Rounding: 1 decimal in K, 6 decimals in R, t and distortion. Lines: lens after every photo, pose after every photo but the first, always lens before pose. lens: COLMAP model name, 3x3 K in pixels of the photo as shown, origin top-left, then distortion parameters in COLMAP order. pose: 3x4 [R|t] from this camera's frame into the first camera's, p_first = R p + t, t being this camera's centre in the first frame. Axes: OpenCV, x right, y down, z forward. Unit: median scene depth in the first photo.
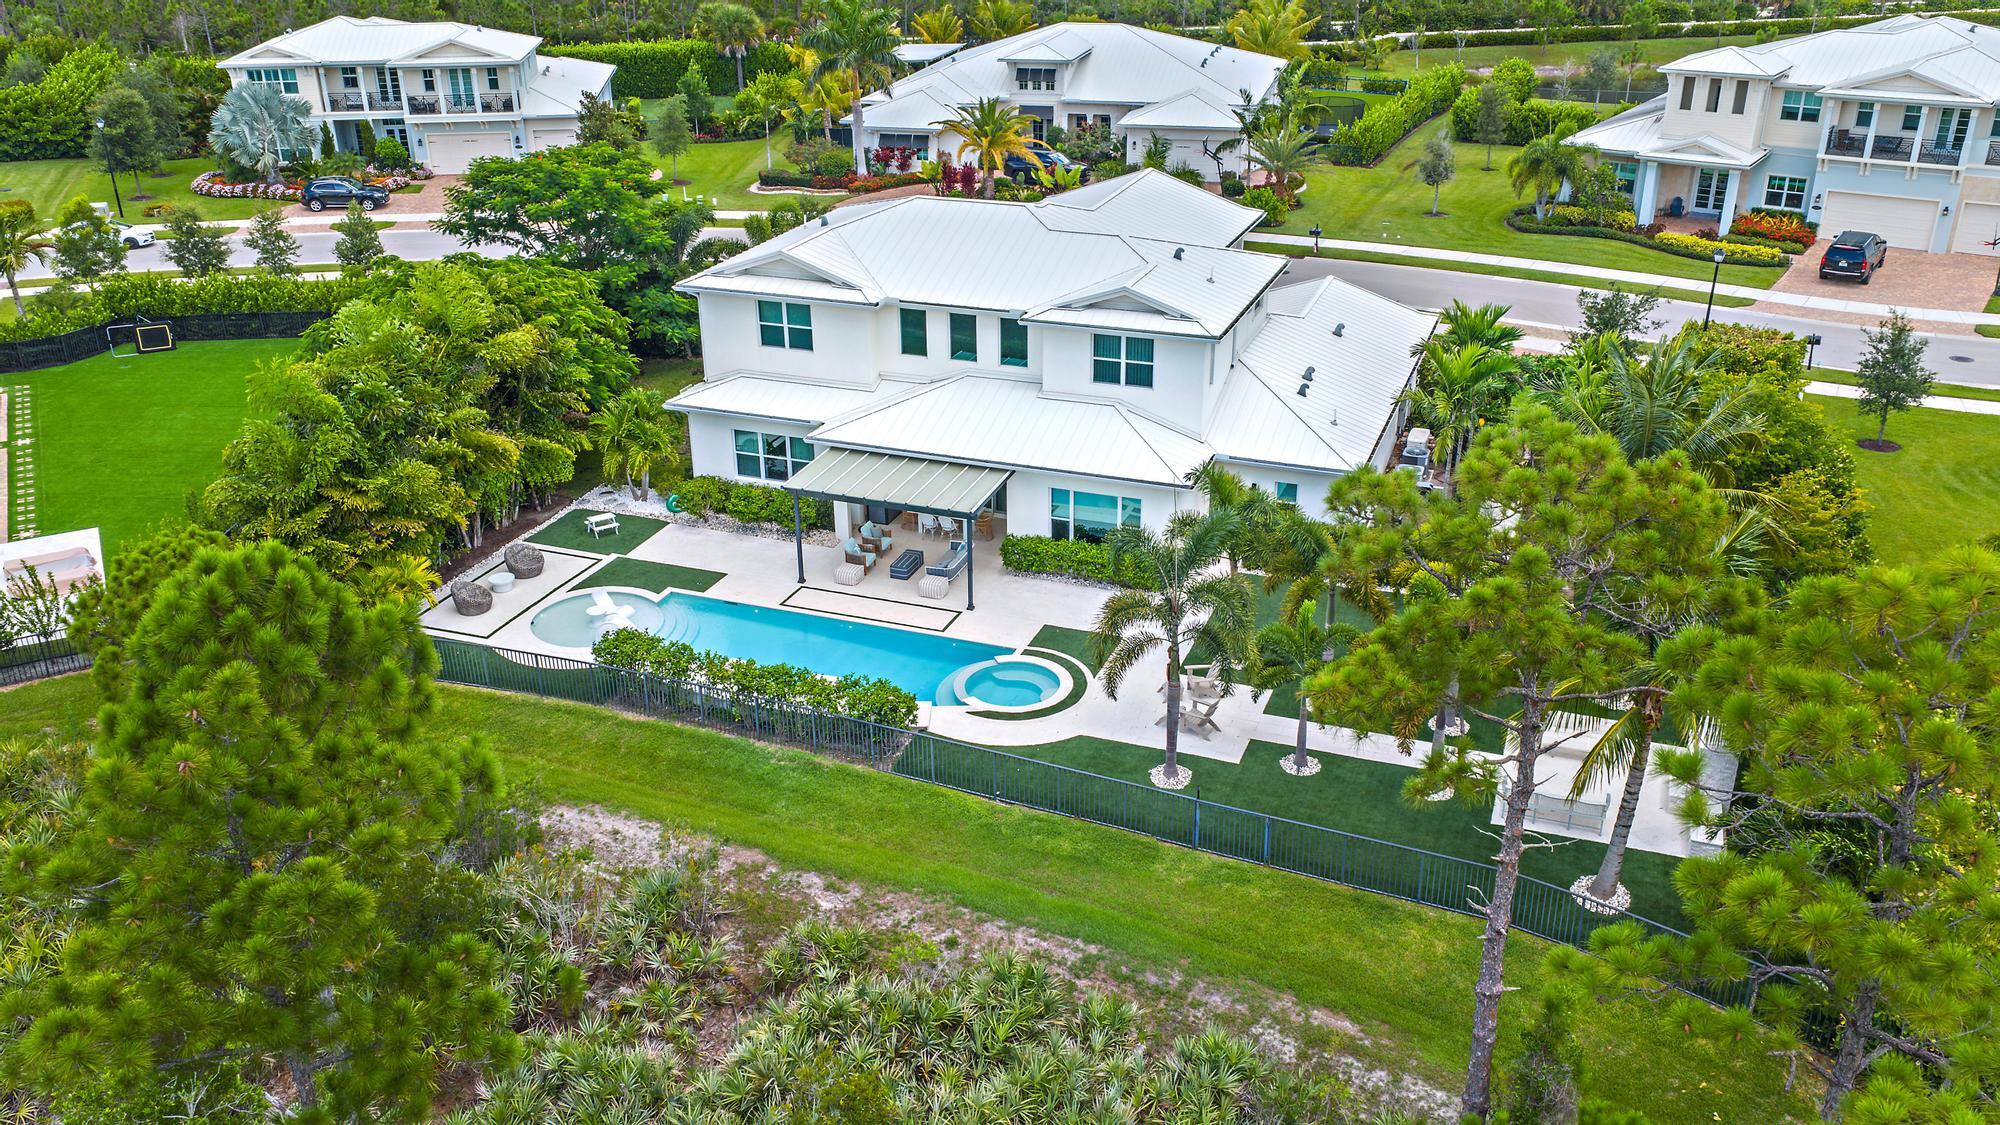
lens RADIAL K [[1634.2, 0, 1003.1], [0, 1634.2, 547.3], [0, 0, 1]] dist [0.035898, -0.040992]
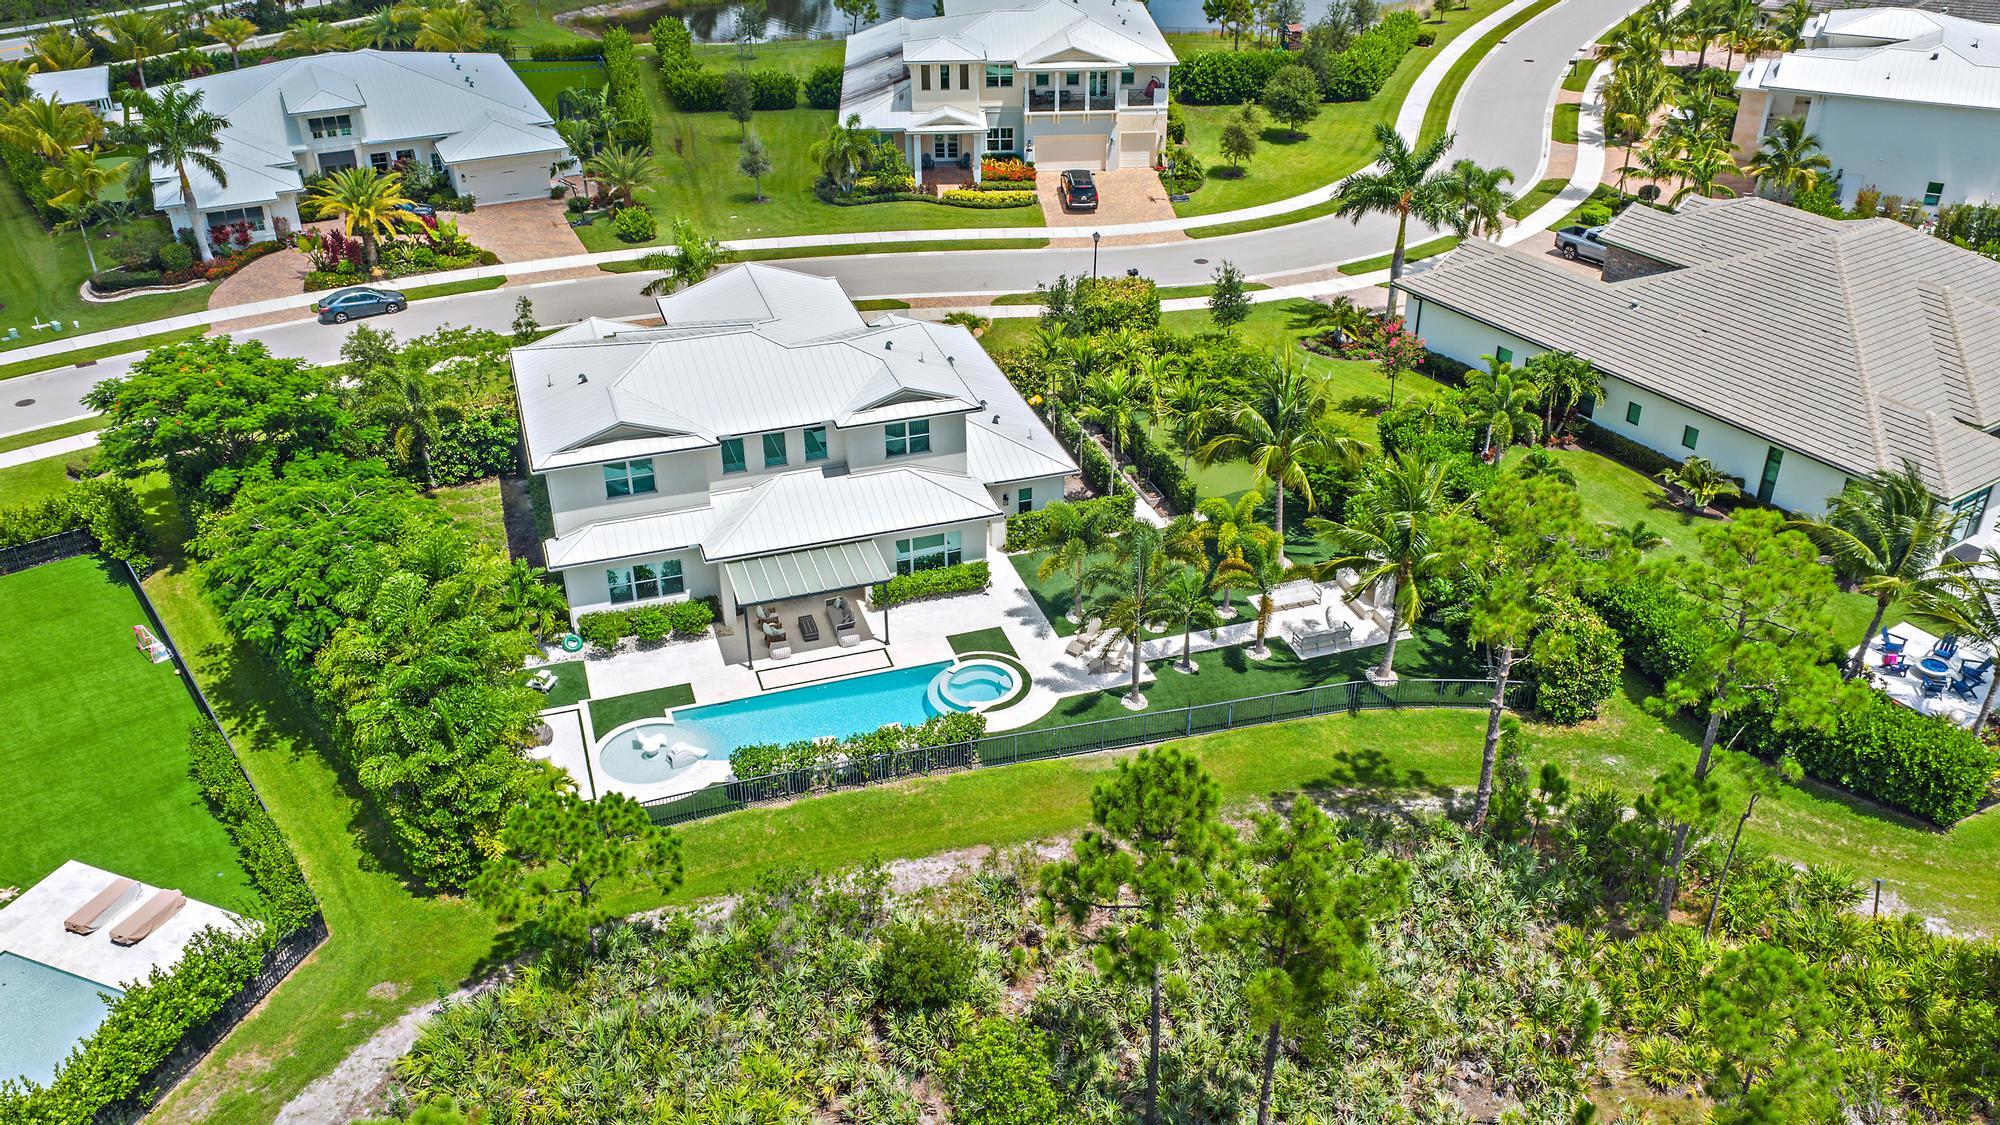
lens RADIAL K [[1634.2, 0, 1005.4], [0, 1634.2, 573.4], [0, 0, 1]] dist [0.035898, -0.040992]
pose [[0.775811, -0.321136, 0.543129, -0.621027], [0.252617, 0.946877, 0.199019, -0.247418], [-0.578189, -0.017197, 0.815722, -0.178792]]
